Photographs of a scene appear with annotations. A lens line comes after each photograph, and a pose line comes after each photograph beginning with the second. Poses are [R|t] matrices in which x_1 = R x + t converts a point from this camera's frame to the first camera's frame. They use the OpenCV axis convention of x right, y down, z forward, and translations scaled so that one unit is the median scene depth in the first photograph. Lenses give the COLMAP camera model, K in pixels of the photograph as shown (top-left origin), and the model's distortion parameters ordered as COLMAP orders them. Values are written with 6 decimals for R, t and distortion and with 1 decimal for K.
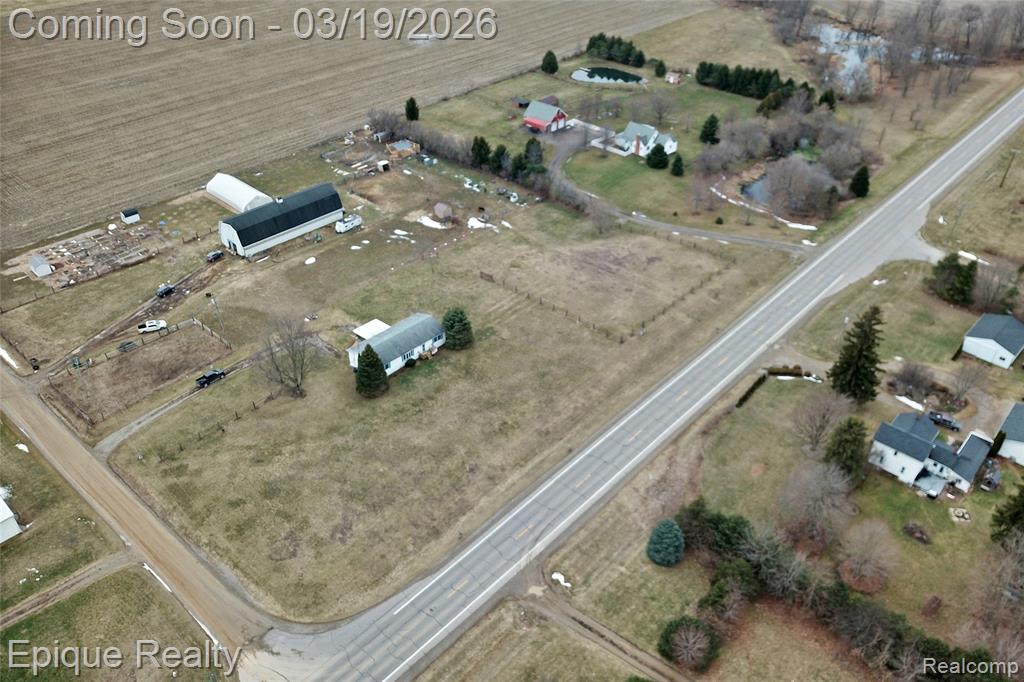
lens RADIAL K [[799.6, 0, 523.8], [0, 799.6, 338.0], [0, 0, 1]] dist [0.005844, -0.009327]
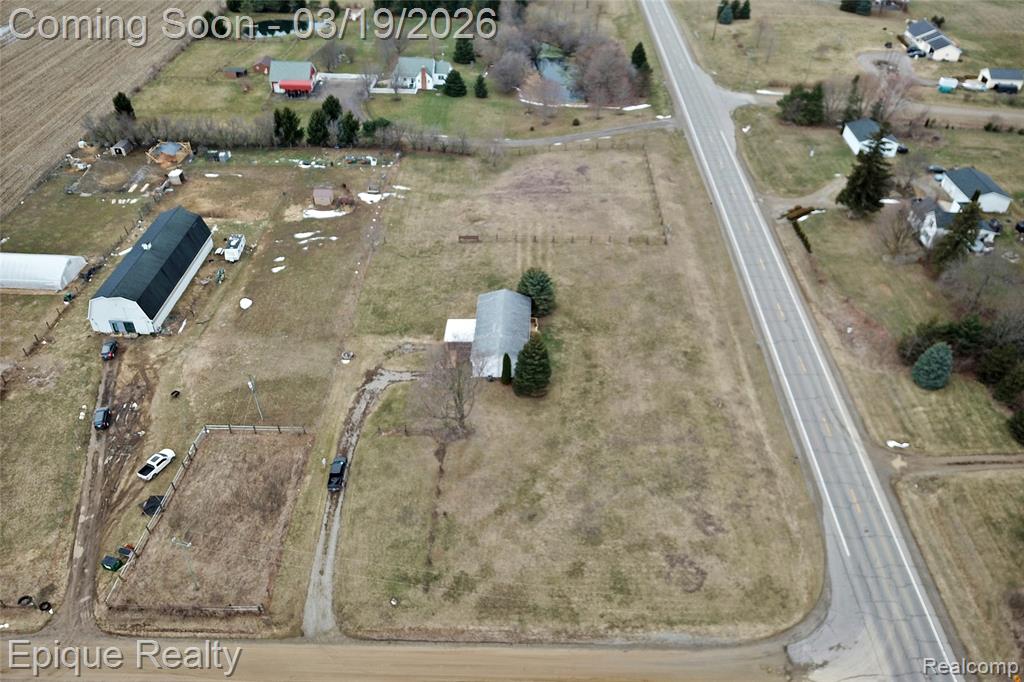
lens RADIAL K [[778.1, 0, 512.0], [0, 778.1, 341.0], [0, 0, 1]] dist [-0.004550, 0.003740]
pose [[0.764047, -0.396981, 0.508565, -0.462209], [0.367294, 0.915713, 0.162990, -0.091770], [-0.530404, 0.062261, 0.845456, 0.256980]]
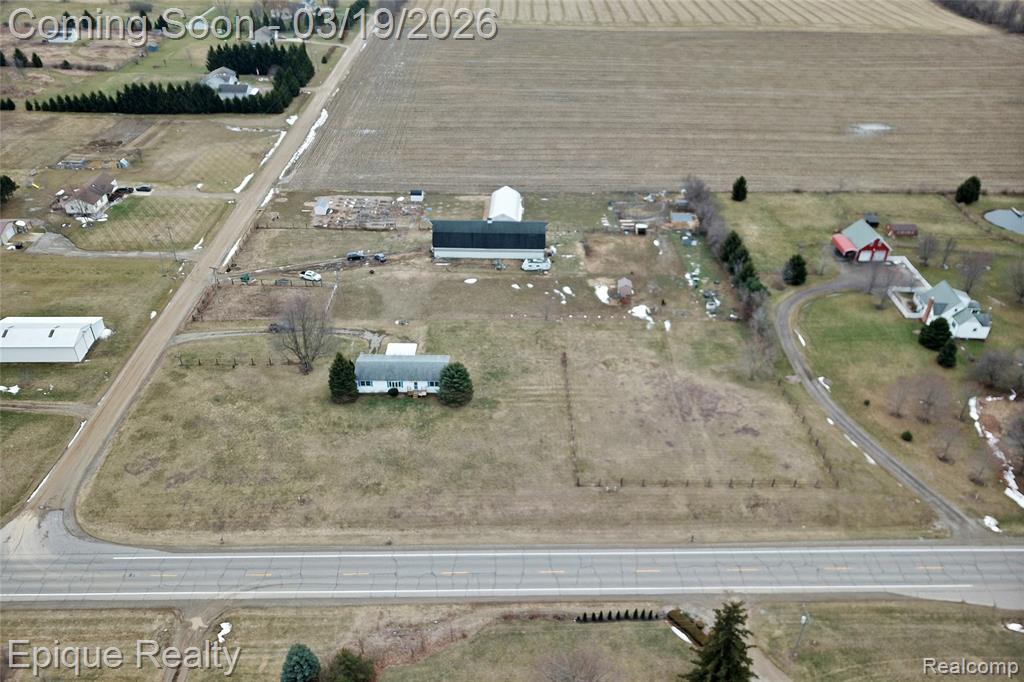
lens RADIAL K [[799.6, 0, 523.8], [0, 799.6, 338.0], [0, 0, 1]] dist [0.005844, -0.009327]
pose [[0.692188, 0.396165, -0.603265, 0.444965], [-0.432077, 0.896998, 0.093294, -0.157019], [0.578087, 0.196080, 0.792066, 0.228482]]
